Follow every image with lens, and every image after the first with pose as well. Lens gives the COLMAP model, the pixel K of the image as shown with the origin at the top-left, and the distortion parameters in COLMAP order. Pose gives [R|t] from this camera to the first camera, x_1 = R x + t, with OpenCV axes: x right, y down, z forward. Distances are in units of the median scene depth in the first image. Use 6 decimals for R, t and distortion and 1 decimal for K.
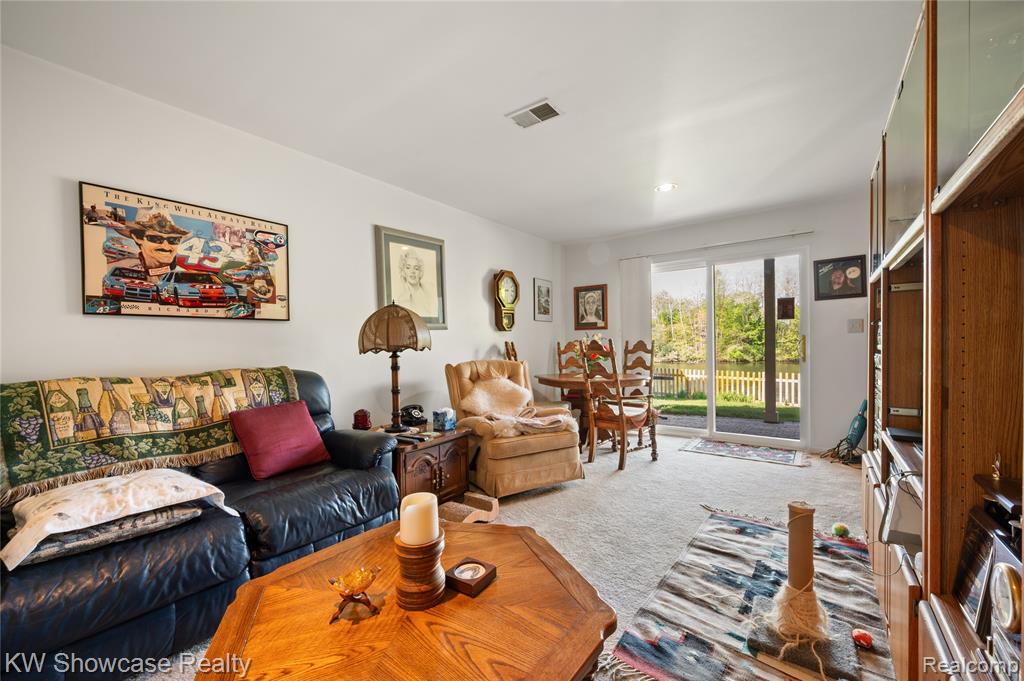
lens RADIAL K [[412.3, 0, 507.7], [0, 412.3, 341.4], [0, 0, 1]] dist [0.000185, -0.000015]
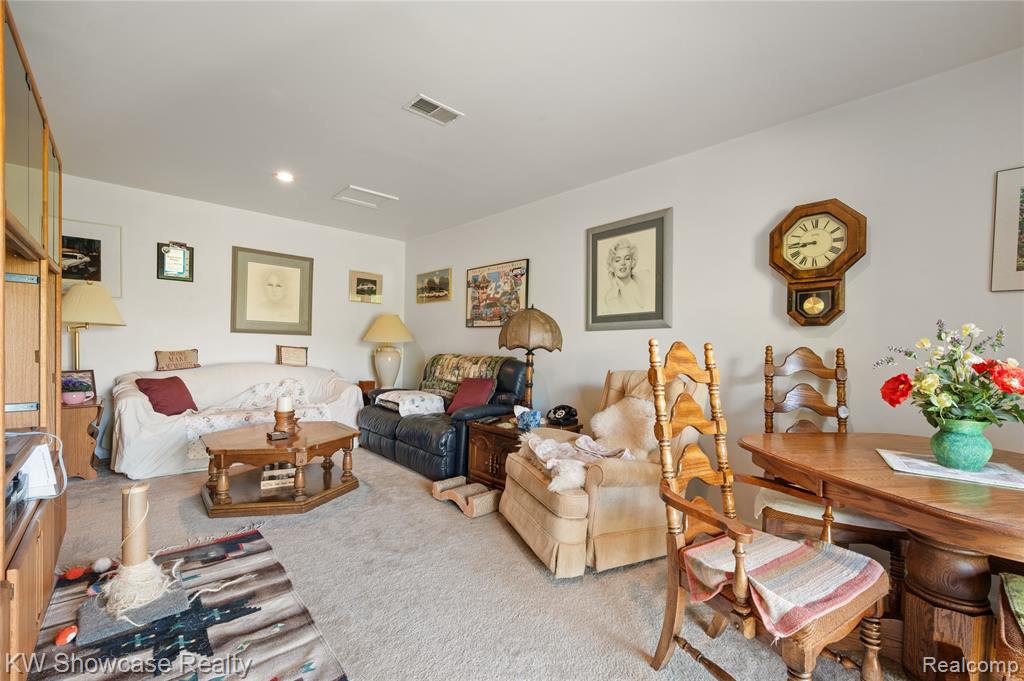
lens RADIAL K [[417.9, 0, 522.6], [0, 417.9, 344.0], [0, 0, 1]] dist [-0.013650, -0.000023]
pose [[-0.151317, 0.017450, -0.988331, 0.980385], [-0.010410, 0.999761, 0.019245, -0.015990], [0.988430, 0.013201, -0.151099, 1.311994]]
